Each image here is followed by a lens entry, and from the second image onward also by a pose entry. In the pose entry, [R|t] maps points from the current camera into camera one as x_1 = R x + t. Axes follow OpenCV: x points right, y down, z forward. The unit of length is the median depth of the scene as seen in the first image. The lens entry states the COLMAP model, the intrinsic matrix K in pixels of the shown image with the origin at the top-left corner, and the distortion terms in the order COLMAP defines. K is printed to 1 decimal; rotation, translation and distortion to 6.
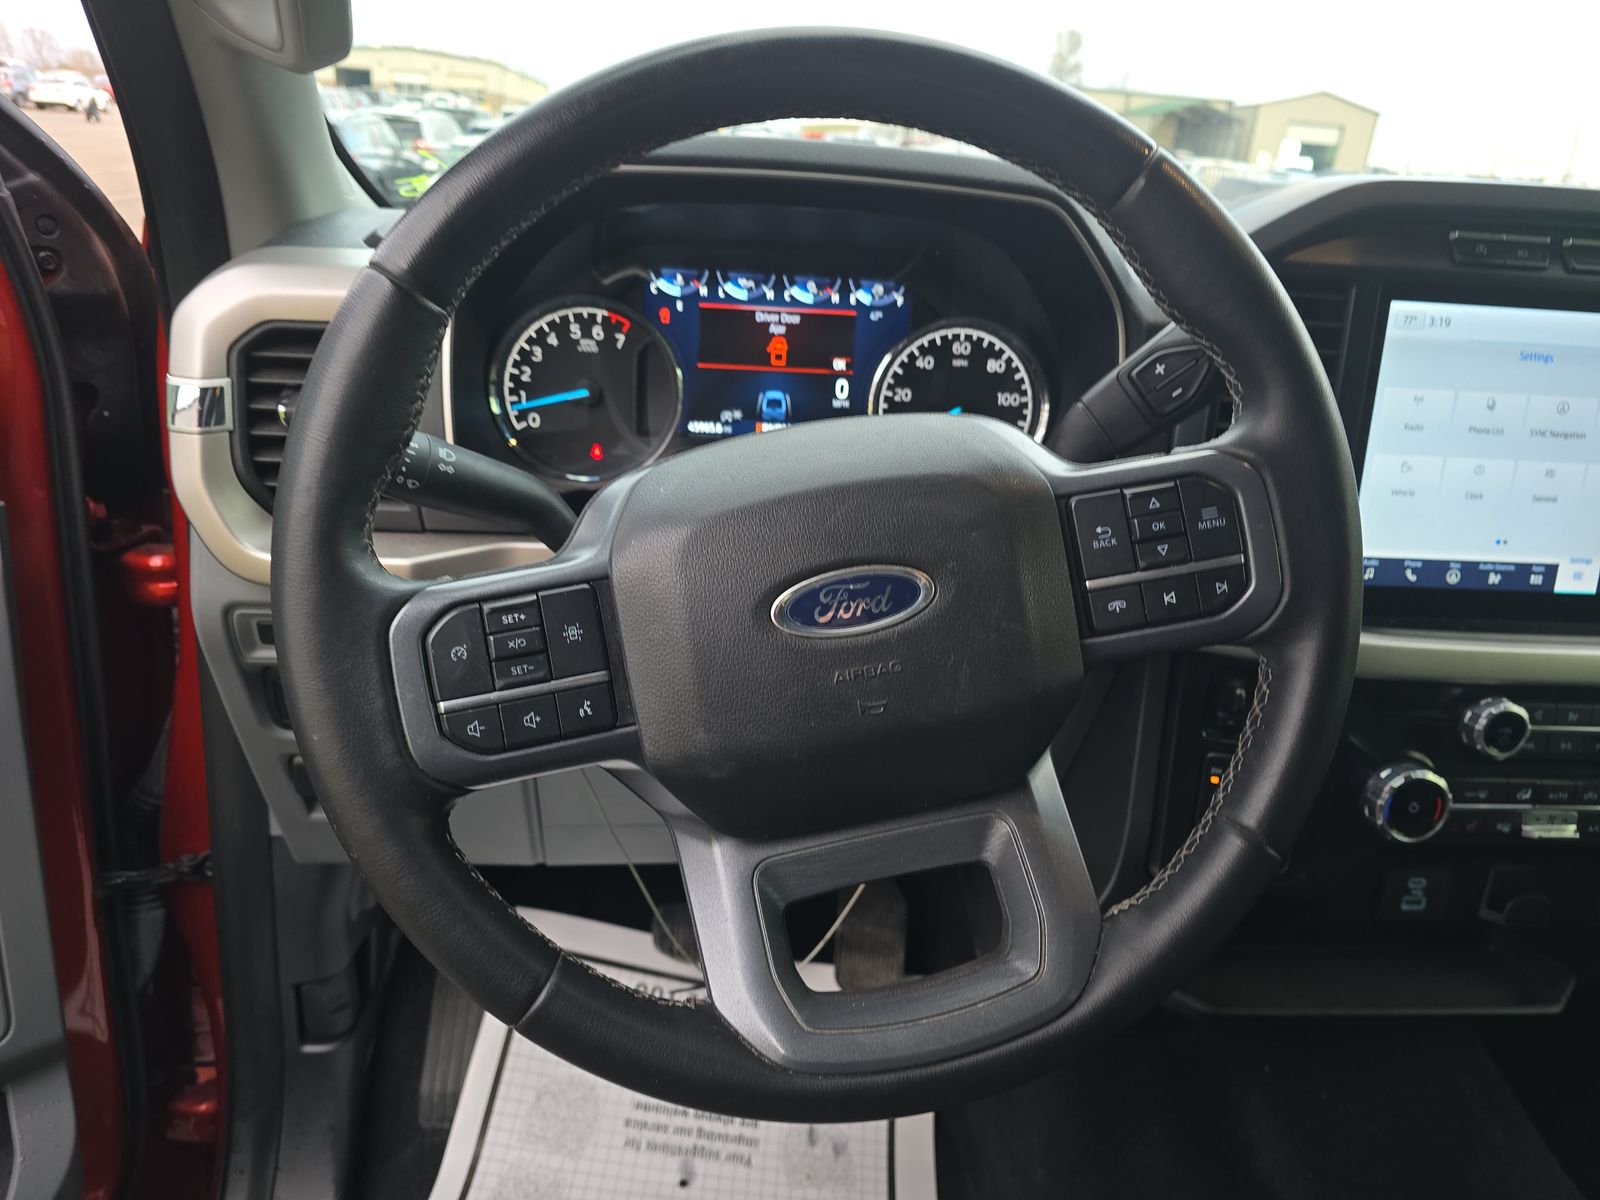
lens RADIAL K [[1089.5, 0, 792.4], [0, 1089.5, 598.3], [0, 0, 1]] dist [0.031659, -0.040104]
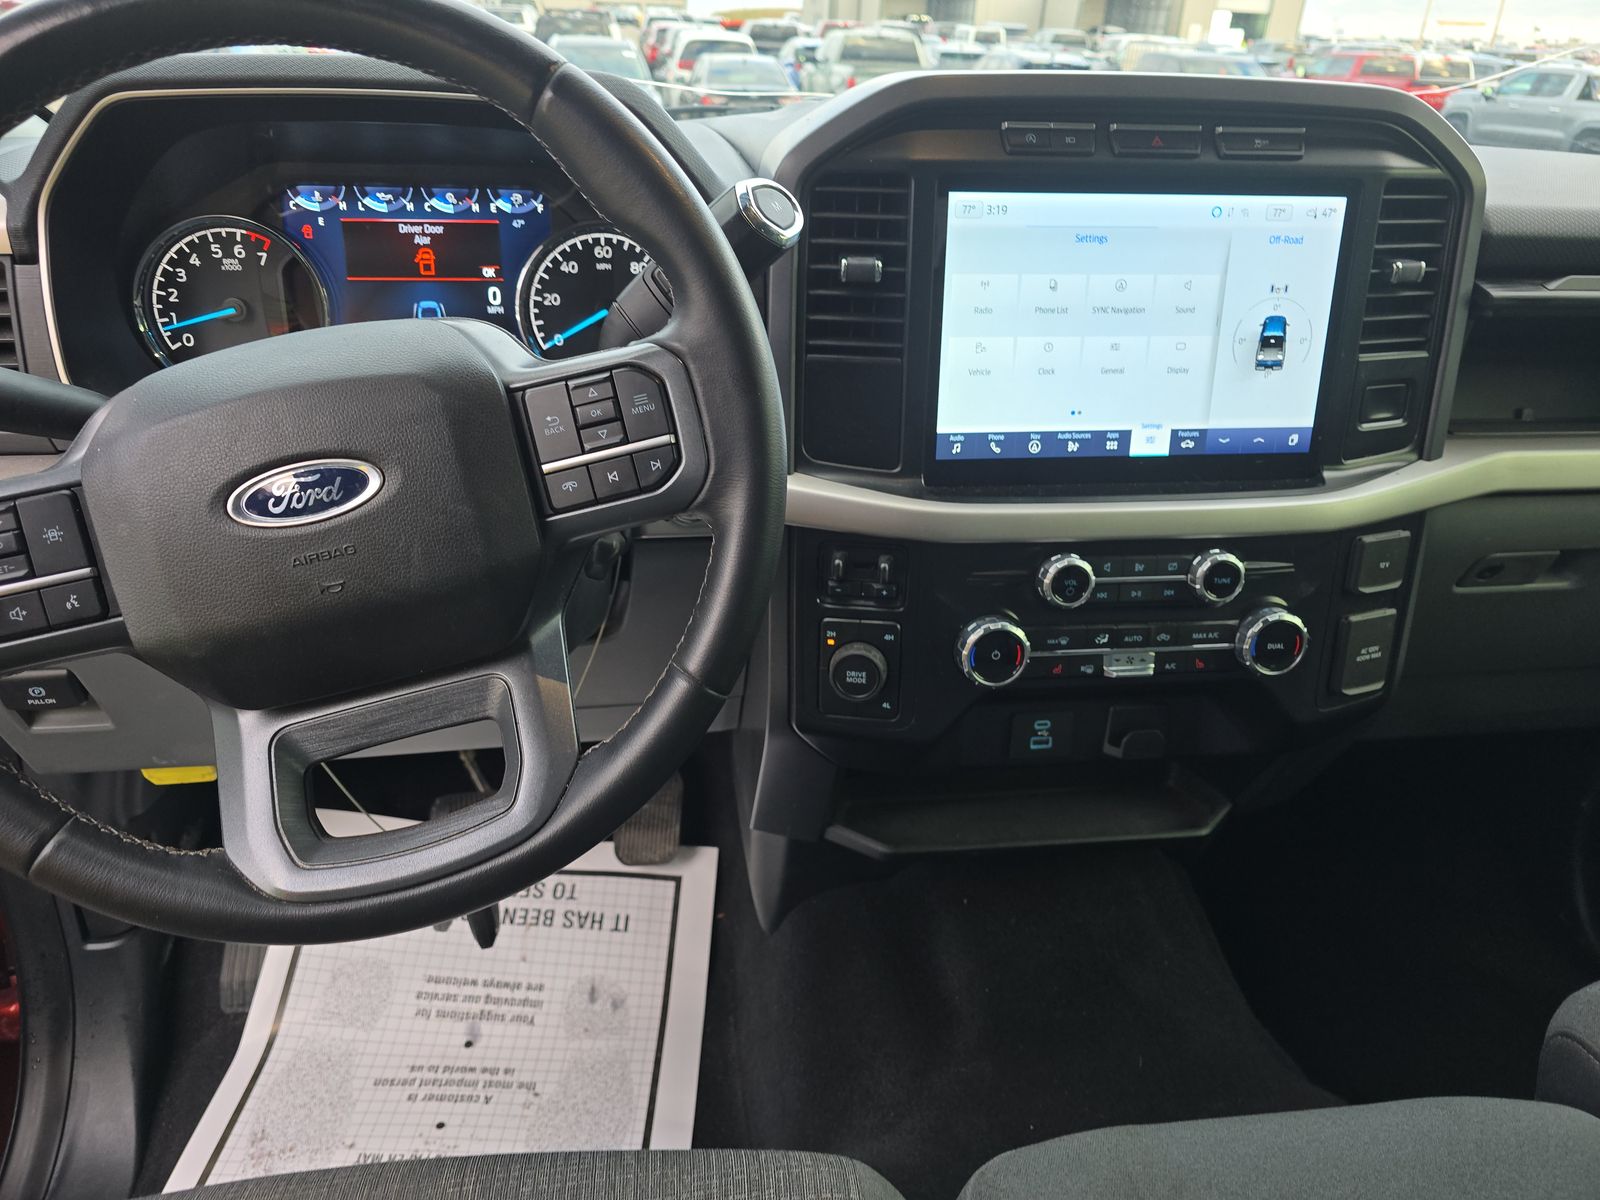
lens RADIAL K [[1089.5, 0, 800.6], [0, 1089.5, 596.7], [0, 0, 1]] dist [0.031659, -0.040104]
pose [[0.997598, -0.056665, 0.039842, 0.294211], [0.053143, 0.995006, 0.084495, 0.023342], [-0.044431, -0.082174, 0.995627, -0.087068]]
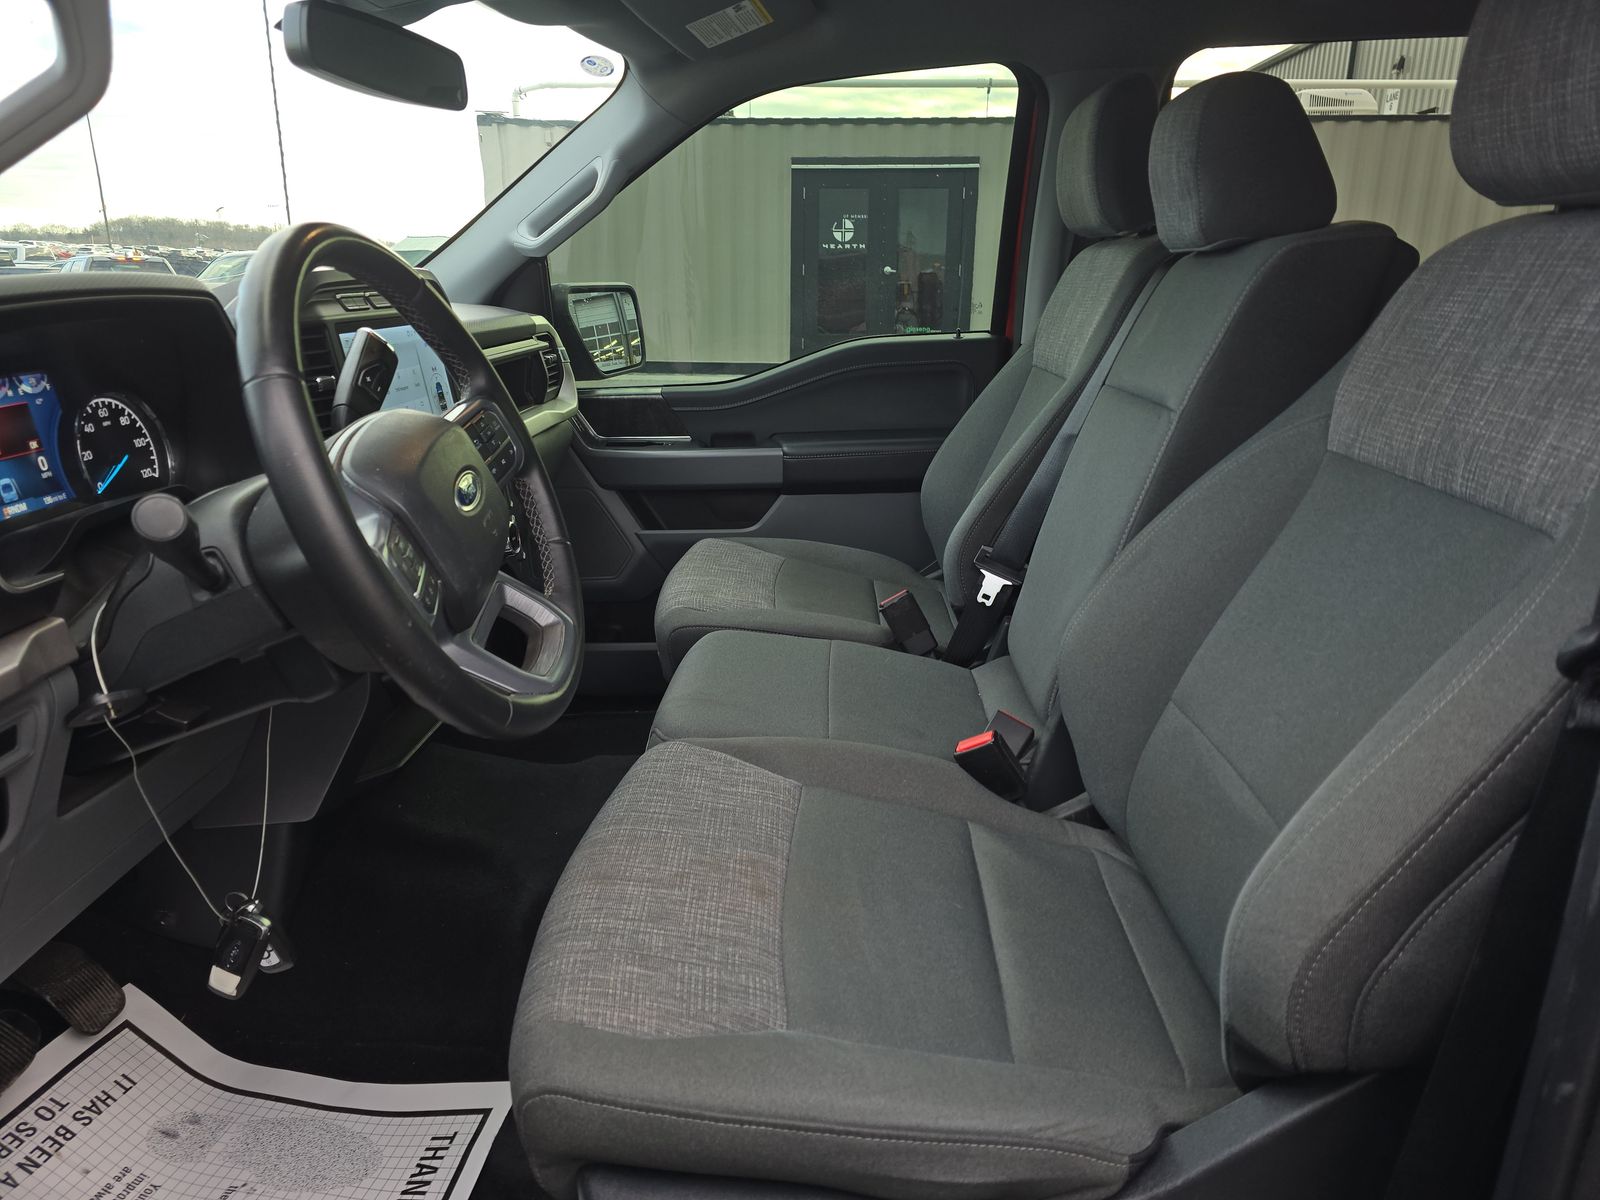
lens RADIAL K [[1089.5, 0, 797.3], [0, 1089.5, 610.9], [0, 0, 1]] dist [0.031659, -0.040104]
pose [[0.129402, -0.357604, 0.924865, -1.087490], [0.369862, 0.882802, 0.289591, -0.093710], [-0.920031, 0.304598, 0.246500, -0.028588]]
